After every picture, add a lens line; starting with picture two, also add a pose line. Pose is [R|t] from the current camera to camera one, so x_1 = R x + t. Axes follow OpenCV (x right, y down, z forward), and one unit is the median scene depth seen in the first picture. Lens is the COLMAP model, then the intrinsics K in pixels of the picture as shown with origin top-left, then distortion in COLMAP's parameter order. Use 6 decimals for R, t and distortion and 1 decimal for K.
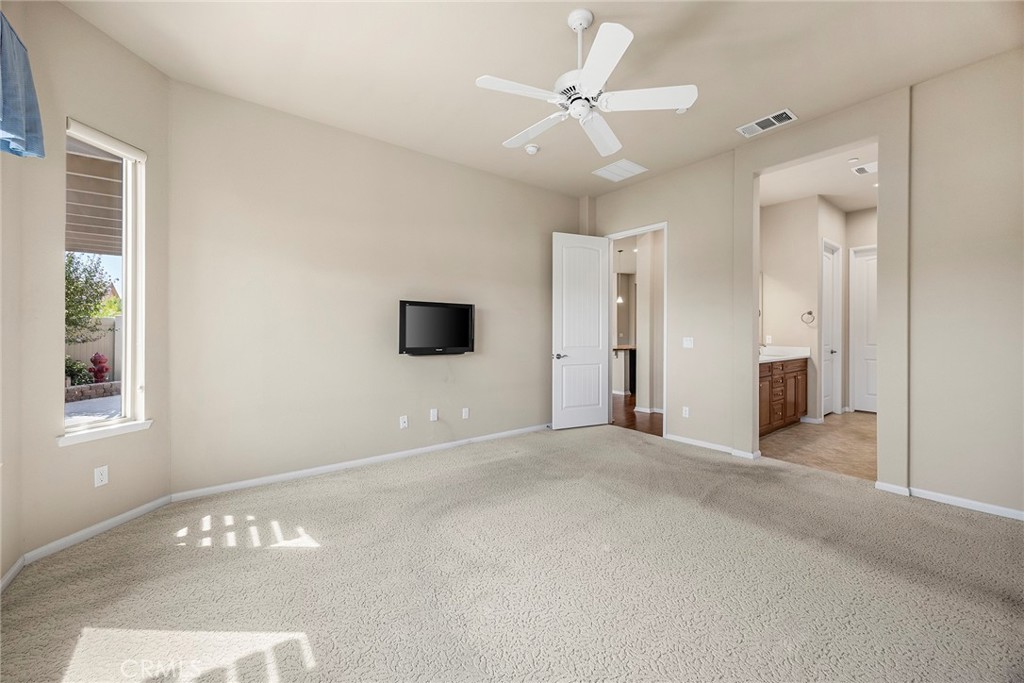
lens RADIAL K [[392.5, 0, 504.5], [0, 392.5, 335.3], [0, 0, 1]] dist [0.003113, -0.000476]
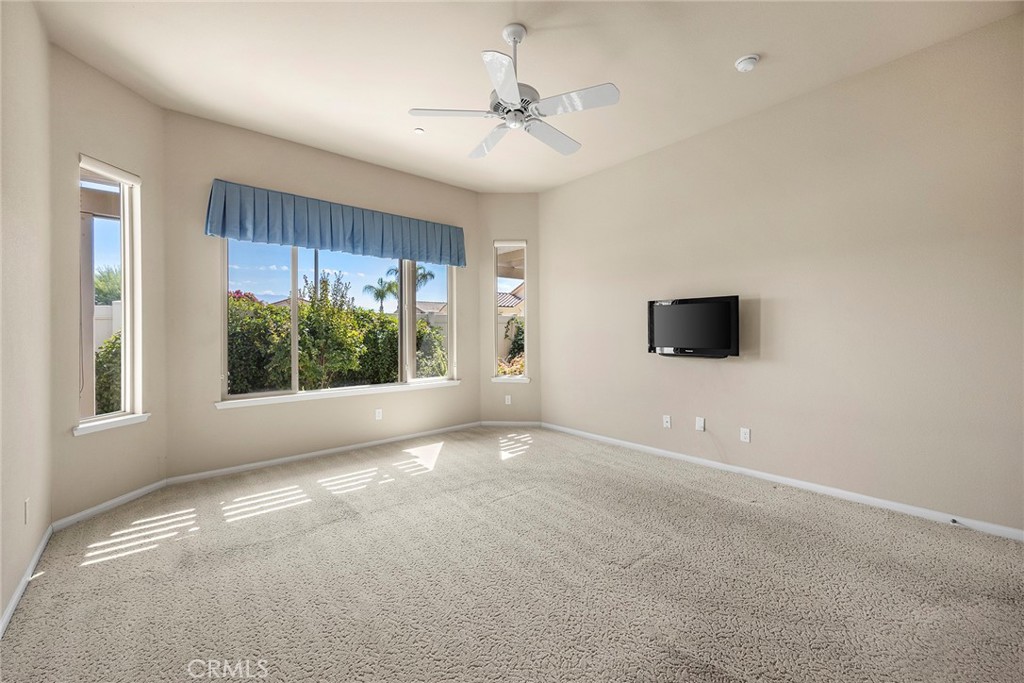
lens RADIAL K [[413.4, 0, 502.1], [0, 413.4, 334.3], [0, 0, 1]] dist [0.008401, -0.000056]
pose [[0.058252, 0.003982, -0.998294, 0.788150], [0.003584, 0.999985, 0.004198, -0.006140], [0.998296, -0.003823, 0.058236, 0.540276]]
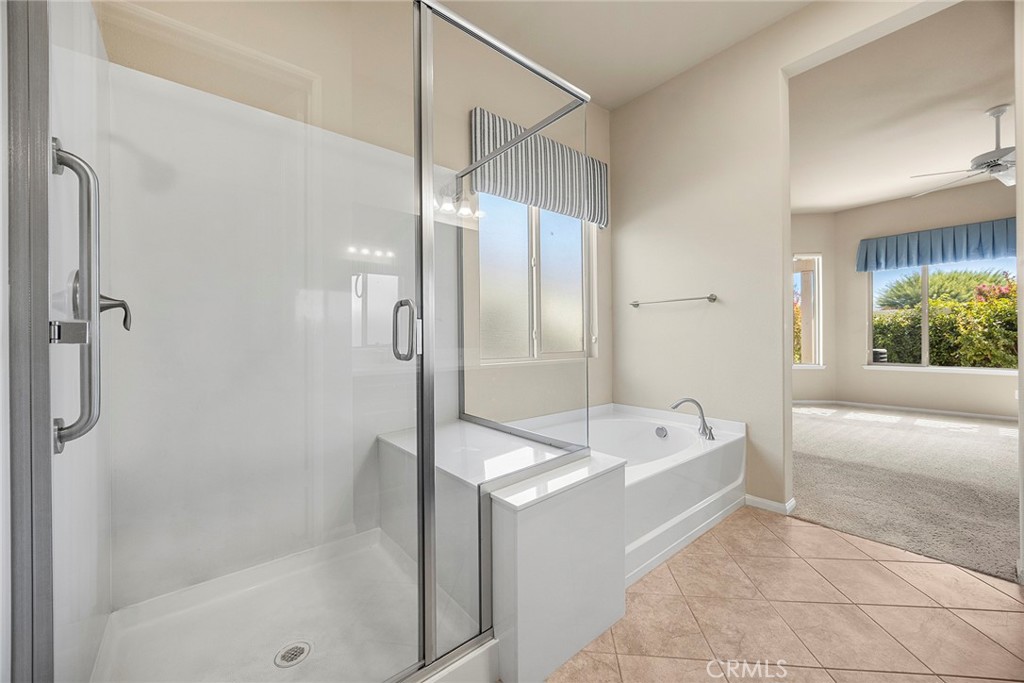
lens RADIAL K [[392.5, 0, 510.5], [0, 392.5, 338.0], [0, 0, 1]] dist [0.003113, -0.000476]
pose [[-0.999217, 0.008309, -0.038682, 1.272255], [0.008312, 0.999965, 0.000089, 0.028220], [0.038681, -0.000233, -0.999252, 1.443908]]
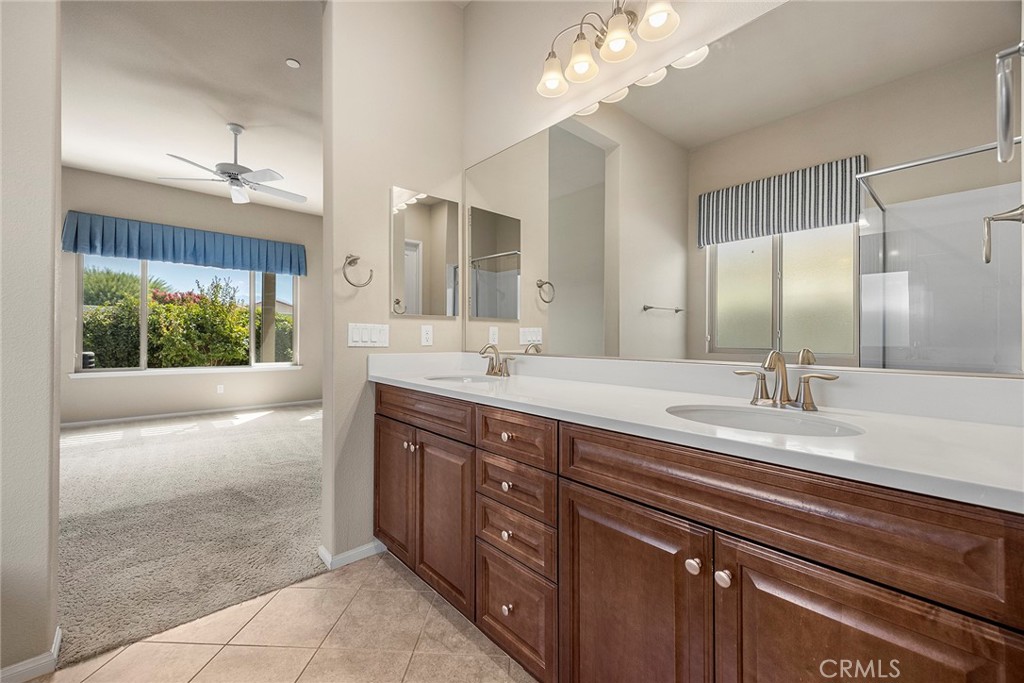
lens RADIAL K [[413.4, 0, 512.3], [0, 413.4, 338.8], [0, 0, 1]] dist [0.008401, -0.000056]
pose [[0.080503, 0.001730, -0.996753, 1.198162], [-0.008859, 0.999960, 0.001020, 0.028347], [0.996715, 0.008748, 0.080515, 1.191832]]
